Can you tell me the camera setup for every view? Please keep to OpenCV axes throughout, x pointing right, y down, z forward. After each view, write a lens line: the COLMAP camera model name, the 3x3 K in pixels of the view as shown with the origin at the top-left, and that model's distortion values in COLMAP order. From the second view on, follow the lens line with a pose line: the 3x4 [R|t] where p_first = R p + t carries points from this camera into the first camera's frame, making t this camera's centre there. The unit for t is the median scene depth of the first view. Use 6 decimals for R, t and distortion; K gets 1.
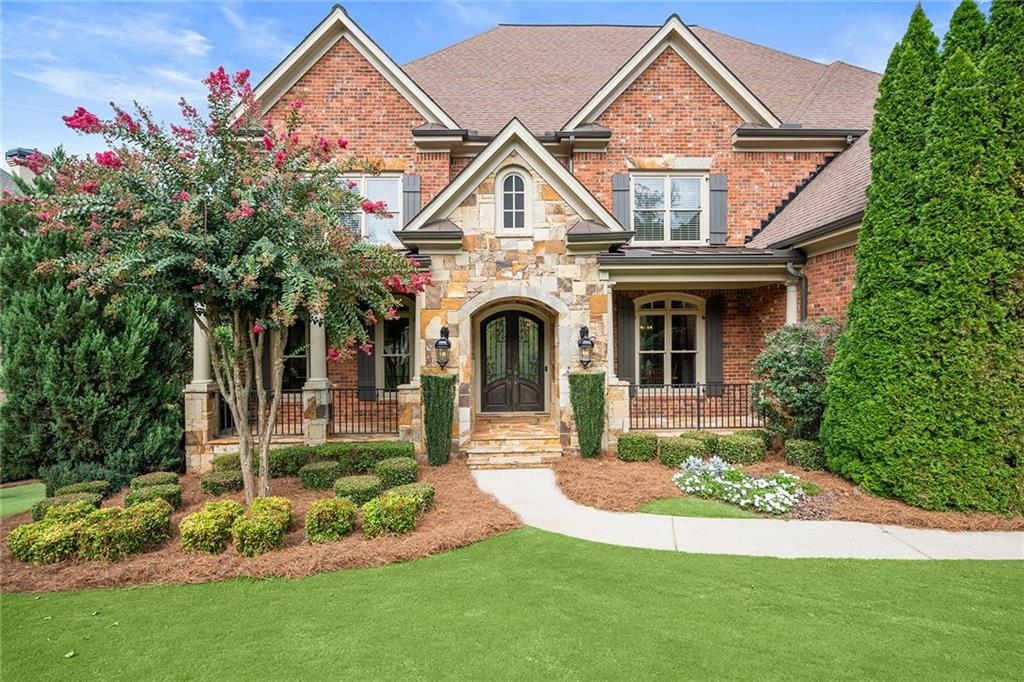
lens RADIAL K [[526.7, 0, 510.6], [0, 526.7, 341.5], [0, 0, 1]] dist [0.001159, 0.000302]
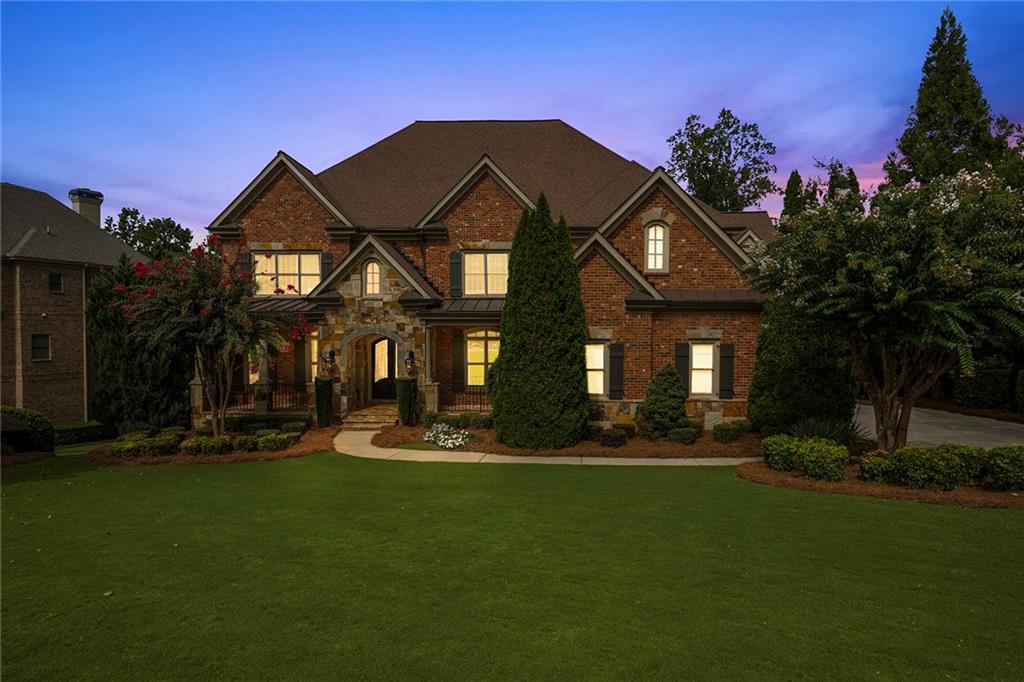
lens RADIAL K [[558.4, 0, 514.3], [0, 558.4, 340.8], [0, 0, 1]] dist [0.006589, -0.000624]
pose [[0.997711, 0.013892, -0.066184, 0.627172], [-0.012088, 0.999547, 0.027580, -0.122864], [0.066537, -0.026716, 0.997426, -0.852900]]
